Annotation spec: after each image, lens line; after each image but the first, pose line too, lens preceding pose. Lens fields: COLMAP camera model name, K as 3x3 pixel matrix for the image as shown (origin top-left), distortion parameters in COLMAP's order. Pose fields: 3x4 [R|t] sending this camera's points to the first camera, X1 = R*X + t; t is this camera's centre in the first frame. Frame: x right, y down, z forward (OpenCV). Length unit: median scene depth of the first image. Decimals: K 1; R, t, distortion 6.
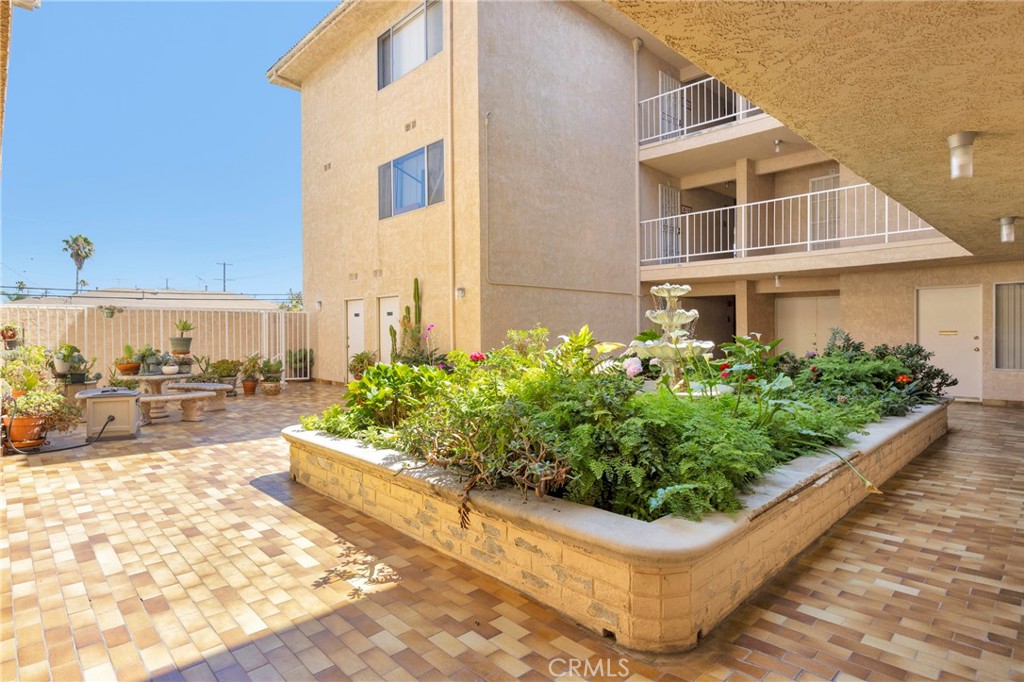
lens RADIAL K [[546.0, 0, 510.7], [0, 546.0, 335.5], [0, 0, 1]] dist [-0.001701, -0.000044]
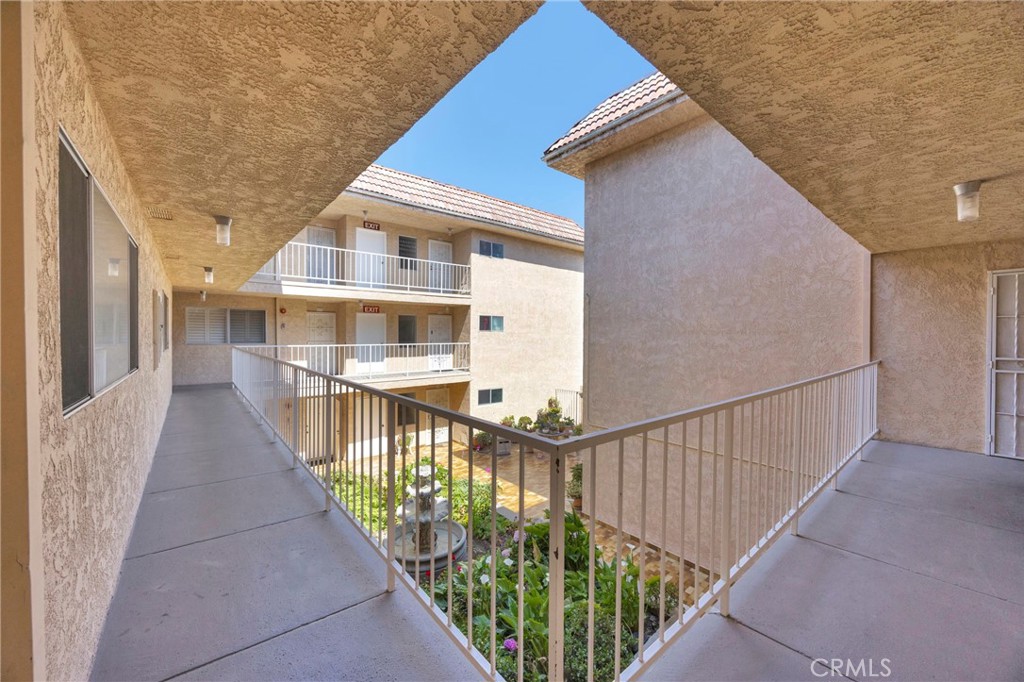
lens RADIAL K [[385.2, 0, 508.2], [0, 385.2, 342.7], [0, 0, 1]] dist [-0.000568, -0.000159]
pose [[-0.075872, 0.024184, -0.996824, 0.843241], [-0.013399, 0.999591, 0.025271, -0.297121], [0.997028, 0.015273, -0.075517, 0.840412]]
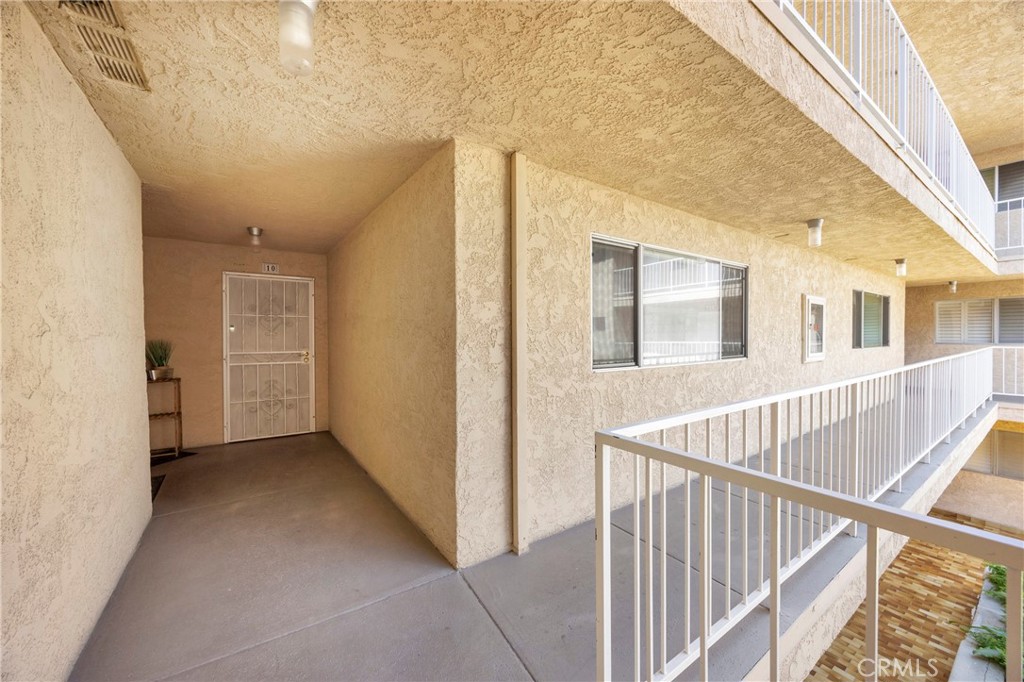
lens RADIAL K [[385.2, 0, 510.6], [0, 385.2, 339.3], [0, 0, 1]] dist [-0.000568, -0.000159]
pose [[-0.987053, 0.007410, 0.160224, 0.738800], [0.011112, 0.999691, 0.022218, -0.296577], [-0.160010, 0.023711, -0.986831, 0.964083]]
